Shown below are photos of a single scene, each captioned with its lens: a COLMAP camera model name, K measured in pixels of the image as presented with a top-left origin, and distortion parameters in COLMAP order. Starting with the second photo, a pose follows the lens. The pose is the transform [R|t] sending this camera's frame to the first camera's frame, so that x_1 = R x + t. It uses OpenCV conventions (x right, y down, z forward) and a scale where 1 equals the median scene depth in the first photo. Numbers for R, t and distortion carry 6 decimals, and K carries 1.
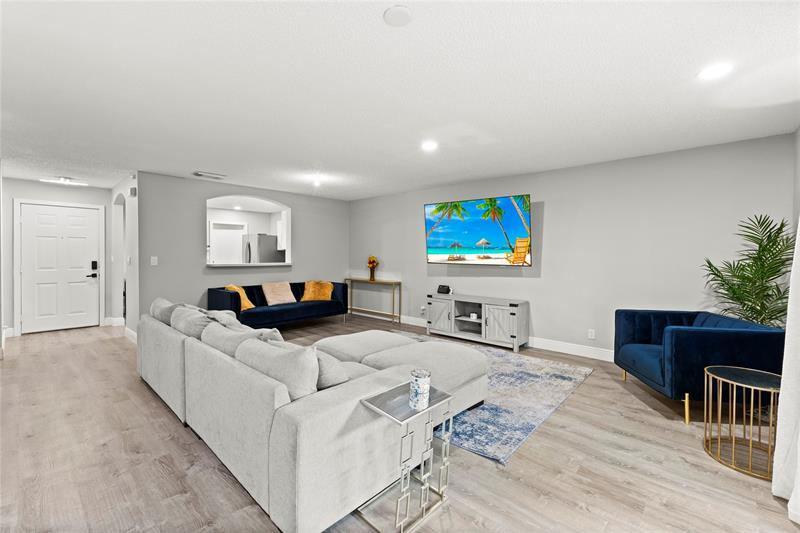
lens RADIAL K [[345.2, 0, 403.0], [0, 345.2, 262.6], [0, 0, 1]] dist [0.008336, -0.000762]
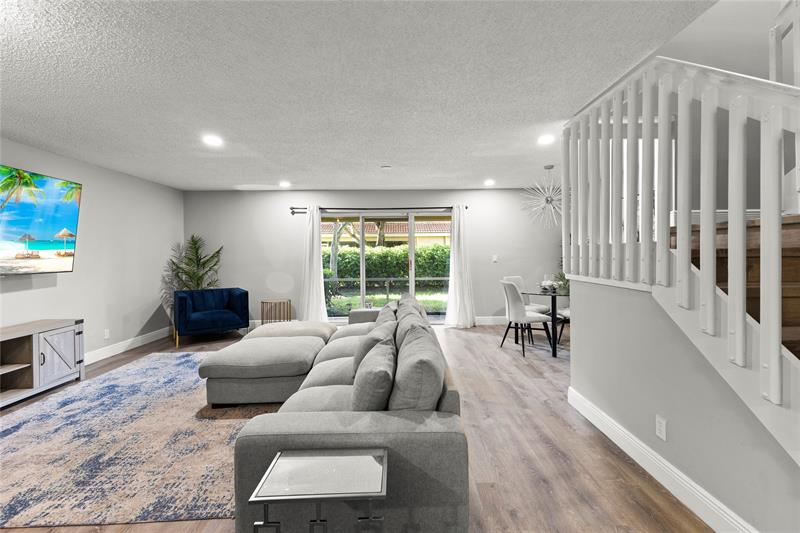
lens RADIAL K [[351.4, 0, 404.2], [0, 351.4, 254.0], [0, 0, 1]] dist [0.010618, 0.000017]
pose [[-0.691835, 0.000772, 0.722055, -0.704480], [0.024683, 0.999440, 0.022581, -0.027275], [-0.721634, 0.033445, -0.691467, 0.931426]]
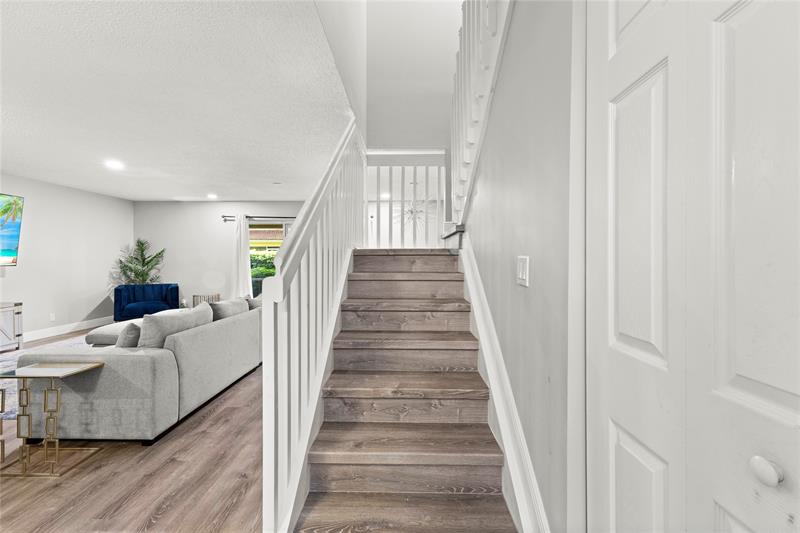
lens RADIAL K [[345.2, 0, 403.0], [0, 345.2, 262.6], [0, 0, 1]] dist [0.008336, -0.000762]
pose [[-0.667949, -0.011117, 0.744124, -1.091892], [0.015887, 0.999448, 0.029192, -0.010032], [-0.744037, 0.031321, -0.667404, 0.766000]]
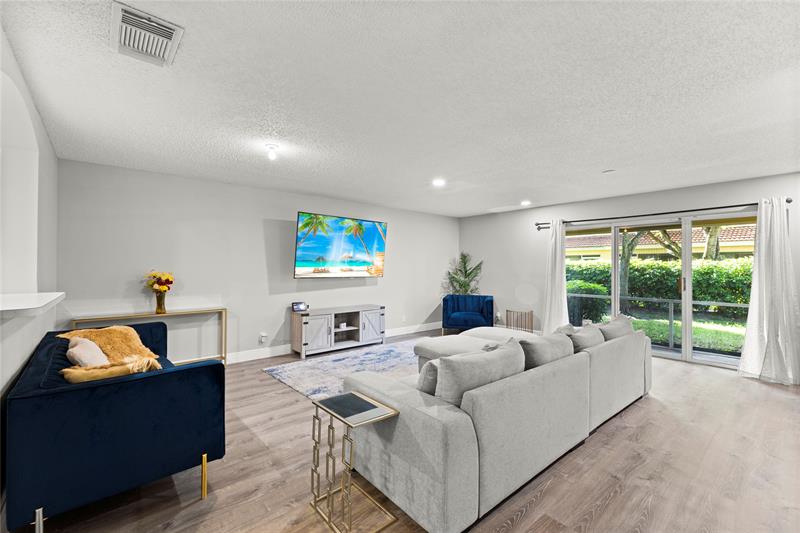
lens RADIAL K [[345.2, 0, 403.0], [0, 345.2, 262.6], [0, 0, 1]] dist [0.008336, -0.000762]
pose [[0.113919, 0.009057, 0.993449, -0.858619], [0.020864, 0.999716, -0.011506, -0.024215], [-0.993271, 0.022038, 0.113697, 0.709730]]
